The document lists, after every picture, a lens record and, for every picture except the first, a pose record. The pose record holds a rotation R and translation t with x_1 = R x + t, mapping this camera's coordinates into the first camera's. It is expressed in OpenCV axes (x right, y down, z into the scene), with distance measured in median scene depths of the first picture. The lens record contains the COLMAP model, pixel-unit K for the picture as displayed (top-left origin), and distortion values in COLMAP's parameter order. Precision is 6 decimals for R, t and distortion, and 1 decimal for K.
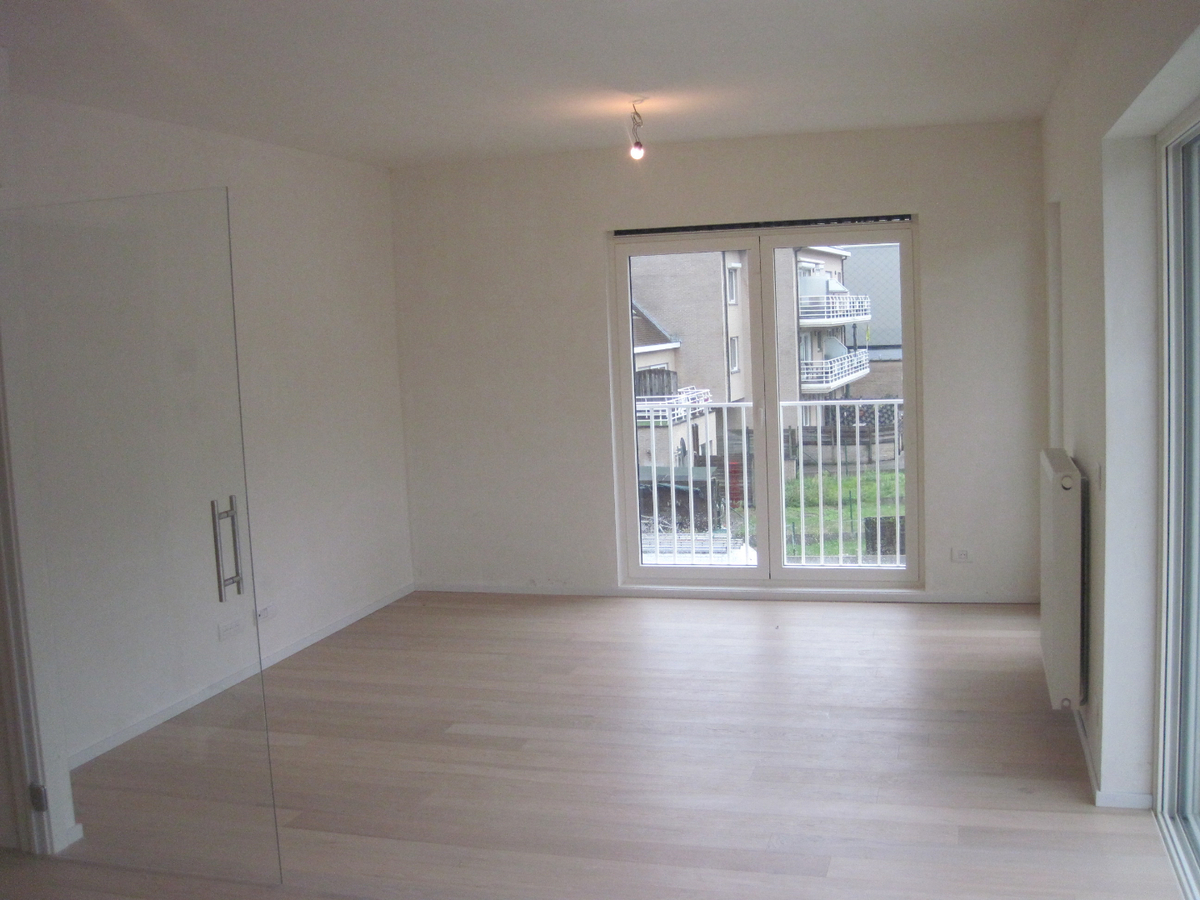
lens RADIAL K [[1245.1, 0, 600.0], [0, 1245.1, 450.0], [0, 0, 1]] dist [-0.184521, 0.159565]
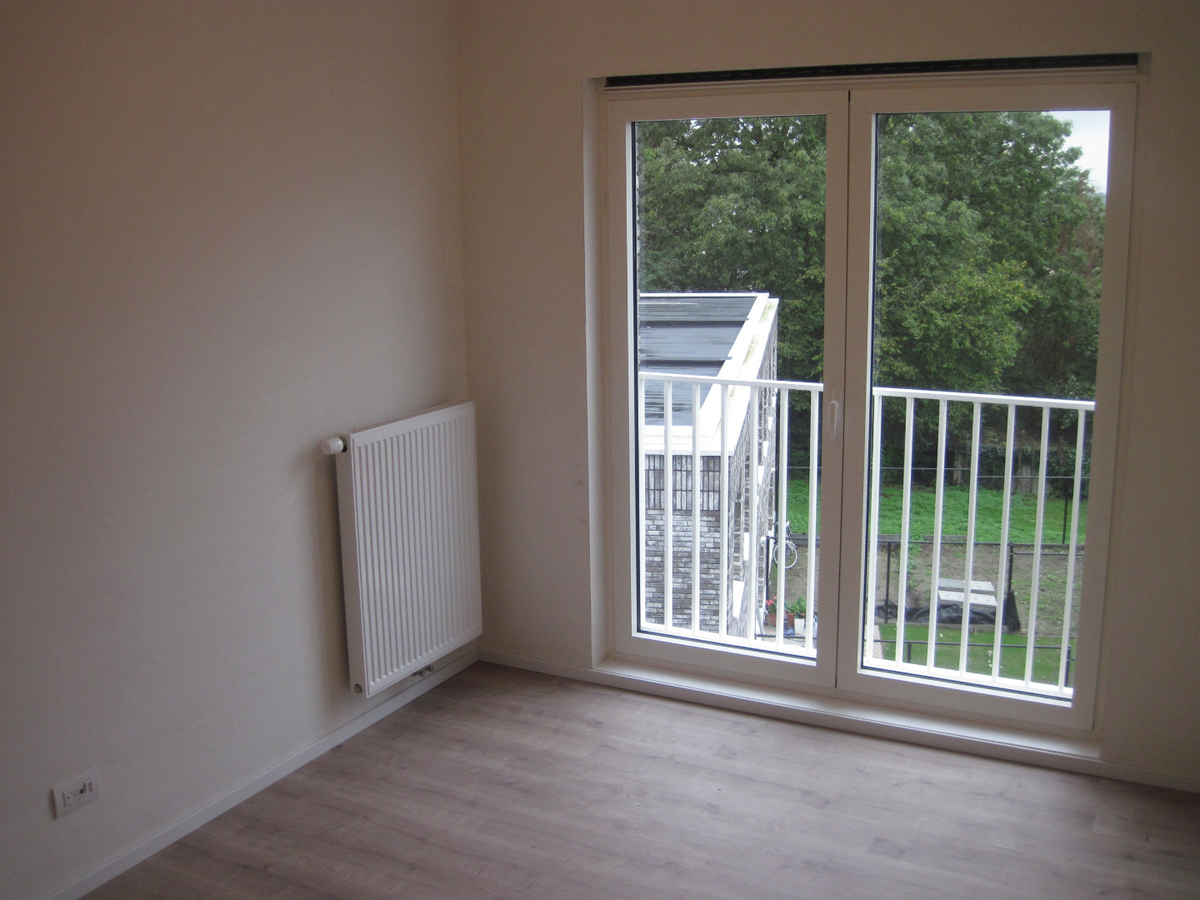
lens RADIAL K [[1245.1, 0, 600.0], [0, 1245.1, 450.0], [0, 0, 1]] dist [-0.184521, 0.159565]
pose [[0.980594, 0.060552, -0.186464, 0.131477], [-0.035507, 0.990231, 0.134843, -0.084295], [0.192808, -0.125606, 0.973164, 0.432644]]
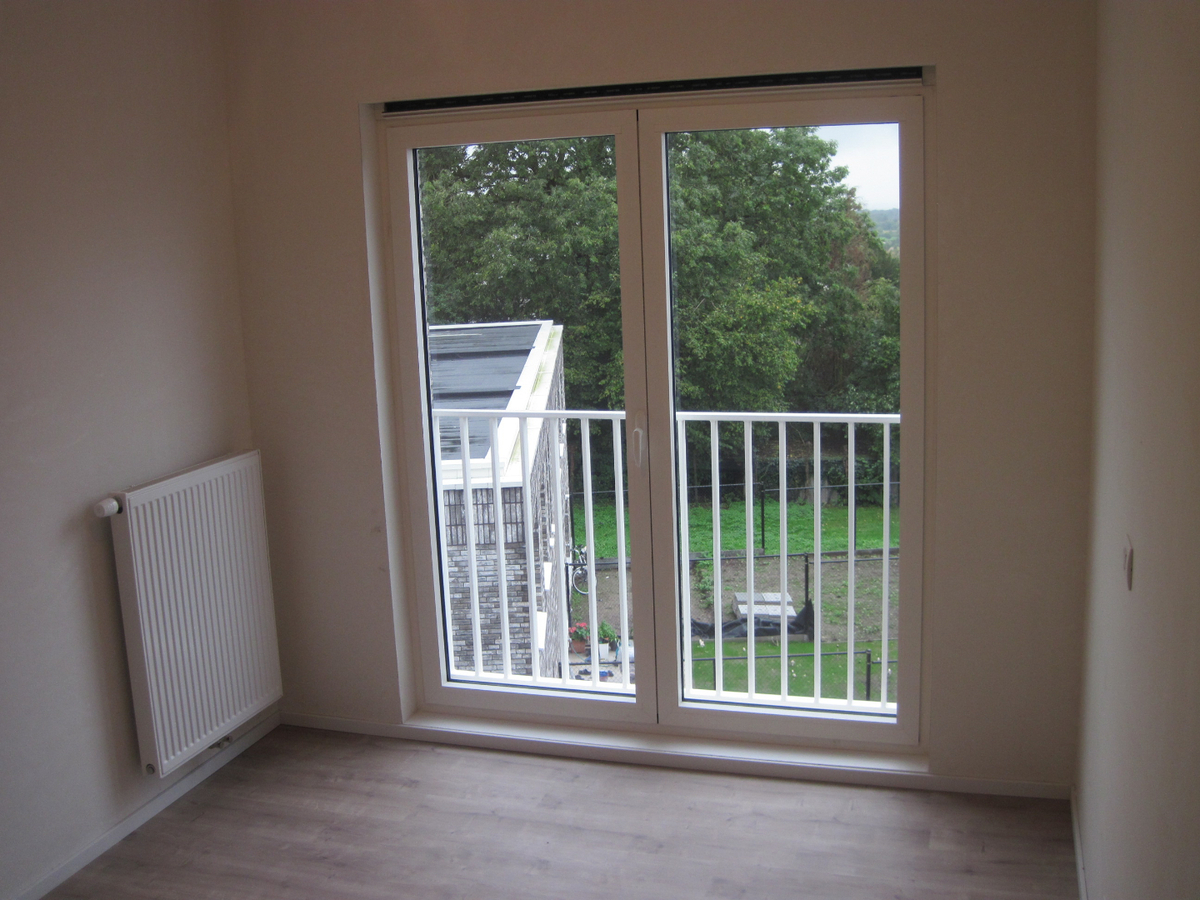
lens RADIAL K [[1223.6, 0, 603.8], [0, 1223.6, 430.9], [0, 0, 1]] dist [-0.164299, 0.107791]
pose [[0.999921, -0.000671, -0.012570, 0.121626], [0.001860, 0.995494, 0.094805, -0.084549], [0.012450, -0.094820, 0.995417, 0.464919]]
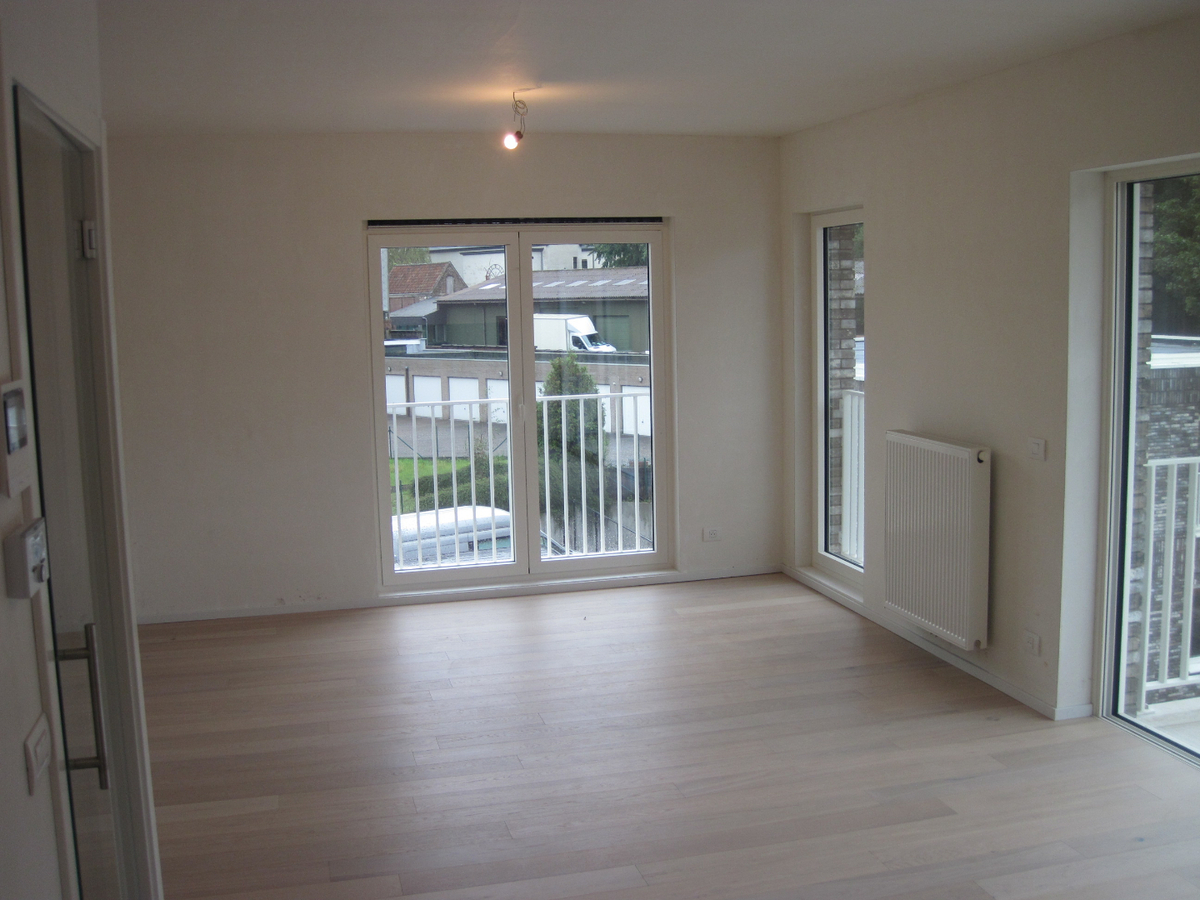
lens RADIAL K [[1245.1, 0, 600.0], [0, 1245.1, 450.0], [0, 0, 1]] dist [-0.184521, 0.159565]
pose [[0.851930, -0.042037, 0.521965, -0.347065], [0.042671, 0.999031, 0.010812, -0.004825], [-0.521913, 0.013062, 0.852898, 0.113629]]
